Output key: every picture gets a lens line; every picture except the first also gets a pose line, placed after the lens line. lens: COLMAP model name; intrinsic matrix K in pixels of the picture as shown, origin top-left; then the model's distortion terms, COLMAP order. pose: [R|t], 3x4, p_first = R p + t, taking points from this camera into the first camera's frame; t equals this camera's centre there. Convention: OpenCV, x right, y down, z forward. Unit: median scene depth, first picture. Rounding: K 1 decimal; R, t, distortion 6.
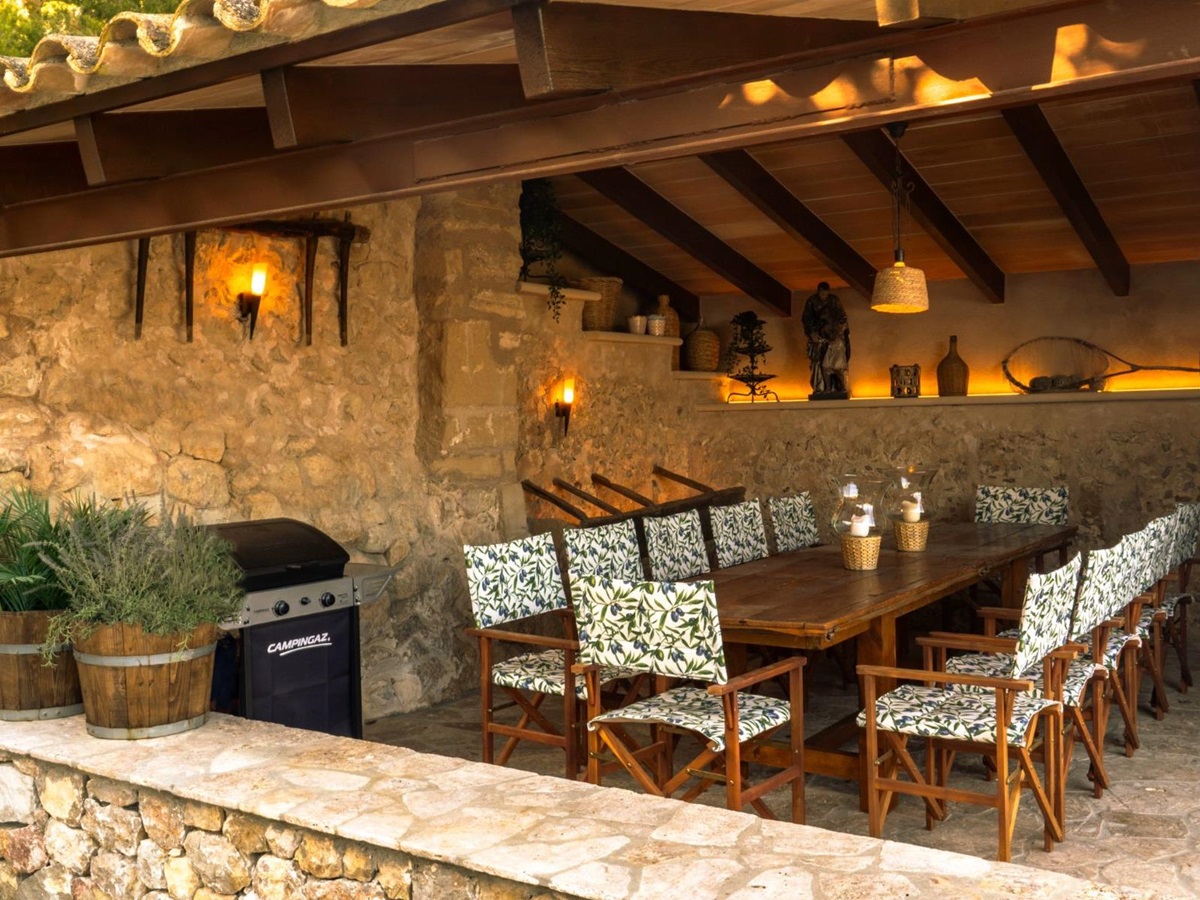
lens RADIAL K [[1315.9, 0, 600.0], [0, 1315.9, 450.0], [0, 0, 1]] dist [0.000670, -0.002294]
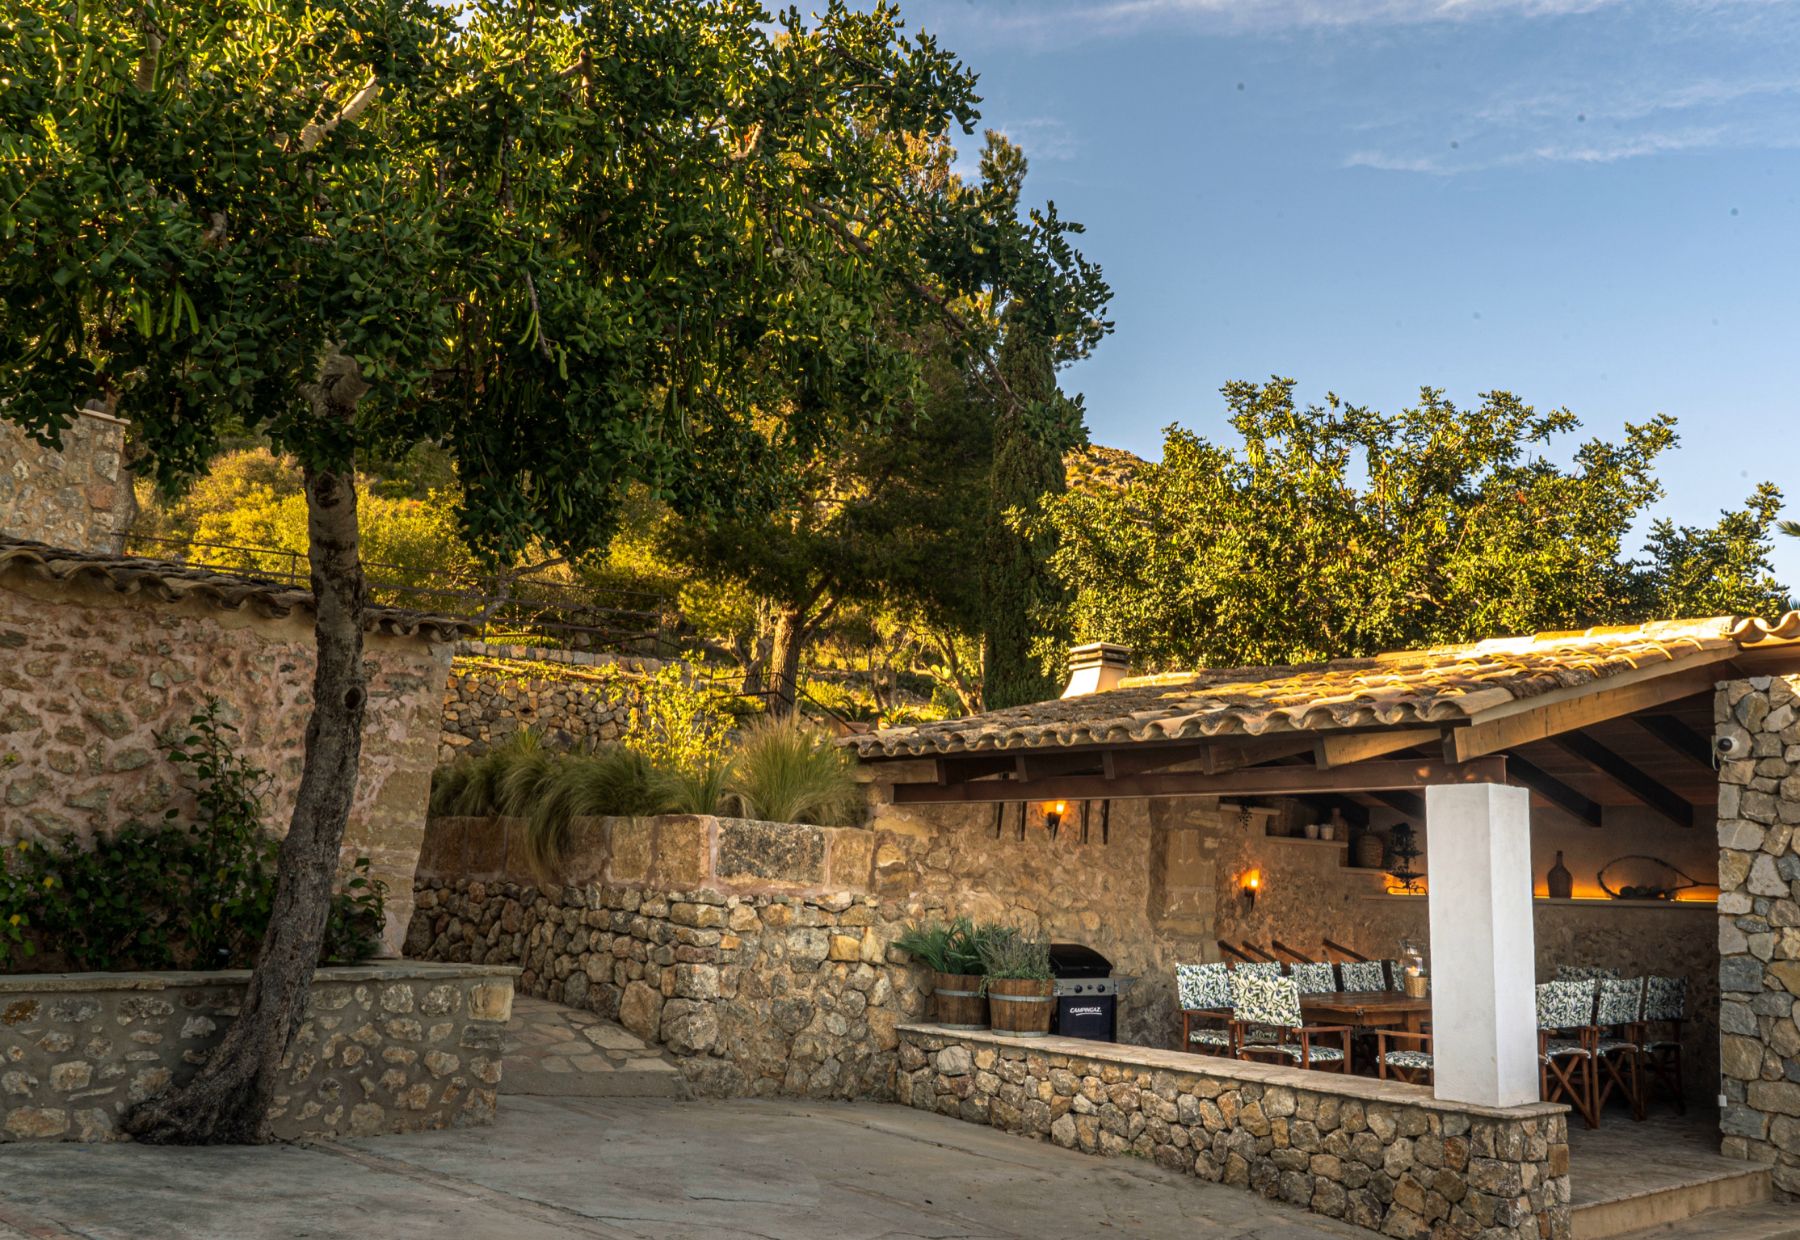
lens RADIAL K [[1650.8, 0, 900.0], [0, 1650.8, 620.0], [0, 0, 1]] dist [0.009068, 0.002496]
pose [[0.962411, 0.009239, -0.271440, 0.135276], [-0.060328, 0.981727, -0.180482, 0.038967], [0.264813, 0.190073, 0.945382, -1.268606]]
